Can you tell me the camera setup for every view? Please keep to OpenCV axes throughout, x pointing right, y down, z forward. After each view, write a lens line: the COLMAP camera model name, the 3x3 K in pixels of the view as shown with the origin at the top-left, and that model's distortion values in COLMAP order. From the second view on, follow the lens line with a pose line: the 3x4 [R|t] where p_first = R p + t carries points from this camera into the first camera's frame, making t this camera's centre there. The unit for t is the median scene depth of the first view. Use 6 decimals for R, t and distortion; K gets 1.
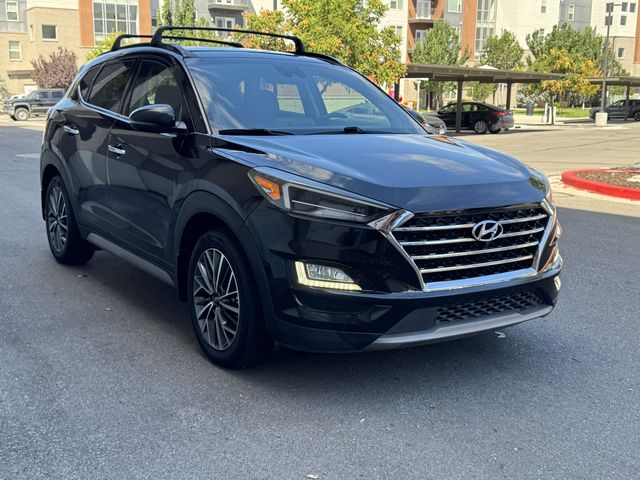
lens RADIAL K [[765.7, 0, 320.0], [0, 765.7, 240.0], [0, 0, 1]] dist [0.225823, -0.562151]
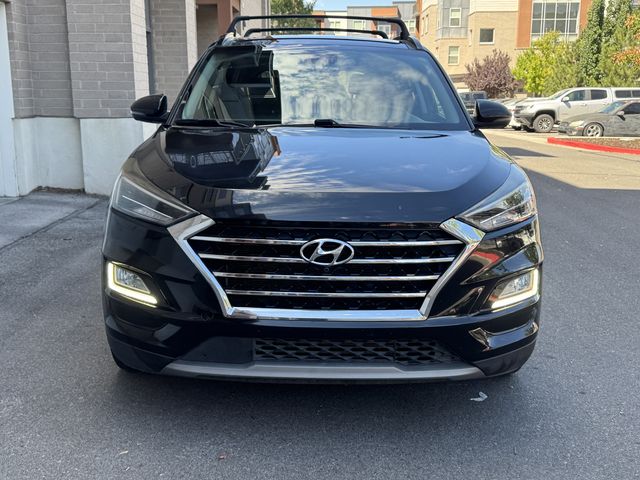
lens RADIAL K [[765.7, 0, 320.0], [0, 765.7, 240.0], [0, 0, 1]] dist [0.225823, -0.562151]
pose [[0.832281, 0.095848, -0.546005, 0.621463], [-0.097482, 0.994896, 0.026055, -0.042751], [0.545716, 0.031540, 0.837376, 0.342324]]
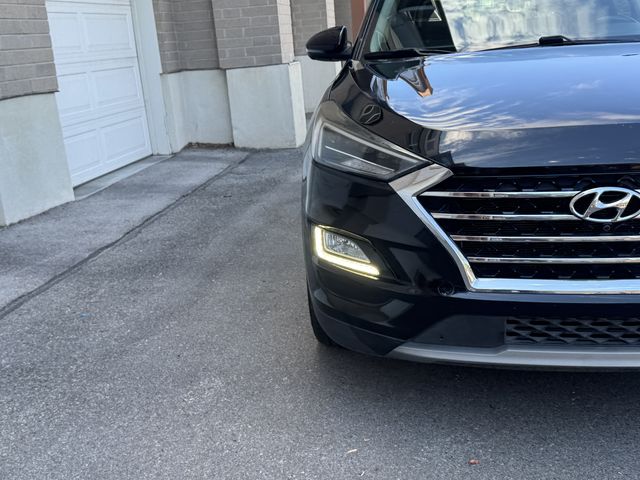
lens RADIAL K [[766.4, 0, 308.4], [0, 766.4, 241.0], [0, 0, 1]] dist [0.204154, -0.533967]
pose [[0.729909, 0.109443, -0.674725, 0.447799], [-0.047198, 0.992813, 0.109980, -0.038428], [0.681912, -0.048429, 0.729829, 0.401095]]
